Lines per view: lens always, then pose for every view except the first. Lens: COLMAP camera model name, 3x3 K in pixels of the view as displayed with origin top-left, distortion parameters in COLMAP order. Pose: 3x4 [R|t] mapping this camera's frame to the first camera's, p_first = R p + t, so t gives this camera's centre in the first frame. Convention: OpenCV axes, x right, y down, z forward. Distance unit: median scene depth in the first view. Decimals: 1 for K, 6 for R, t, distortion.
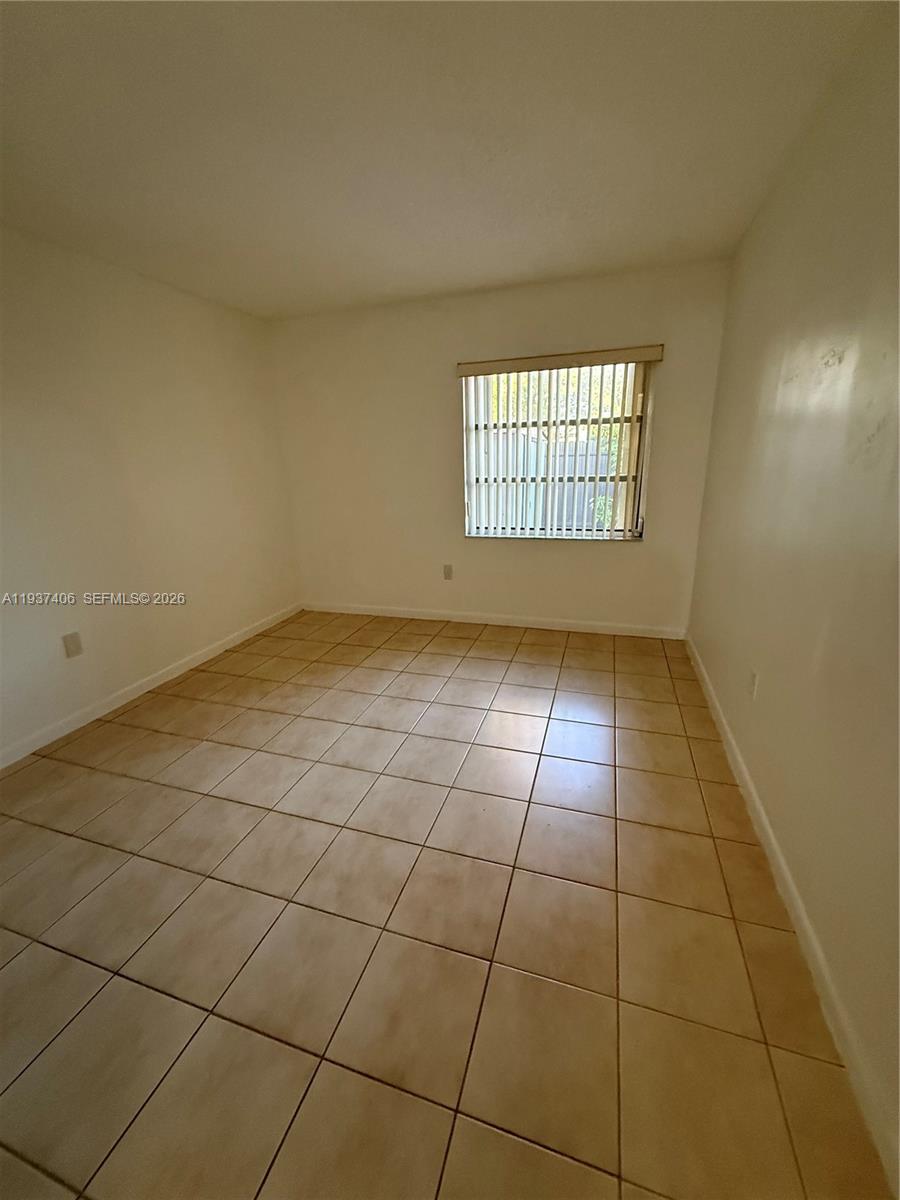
lens RADIAL K [[477.2, 0, 450.0], [0, 477.2, 600.0], [0, 0, 1]] dist [0.001424, -0.000070]
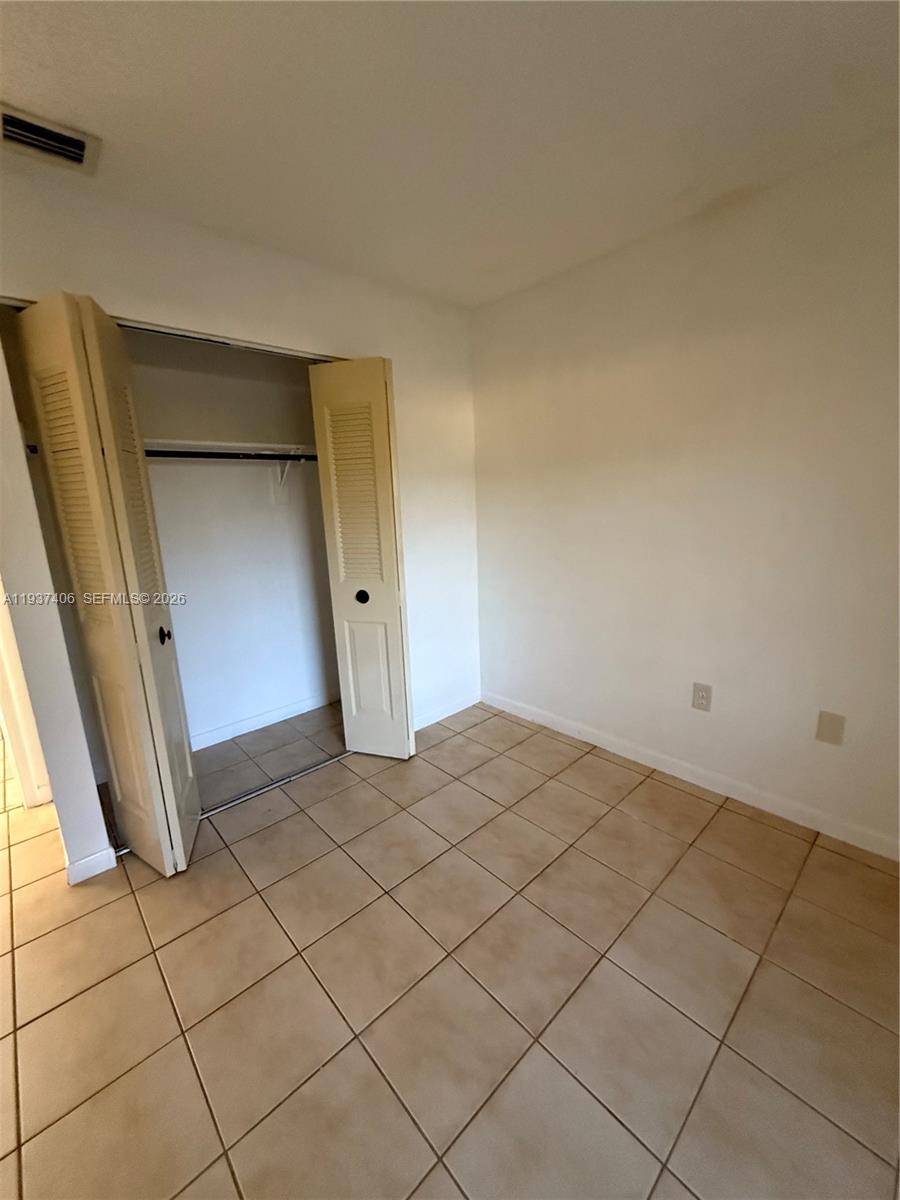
lens RADIAL K [[477.2, 0, 450.0], [0, 477.2, 600.0], [0, 0, 1]] dist [0.001424, -0.000070]
pose [[-0.486702, 0.228227, -0.843228, 0.077618], [-0.204940, 0.908499, 0.364182, -0.283840], [0.849188, 0.350060, -0.395396, 0.903454]]
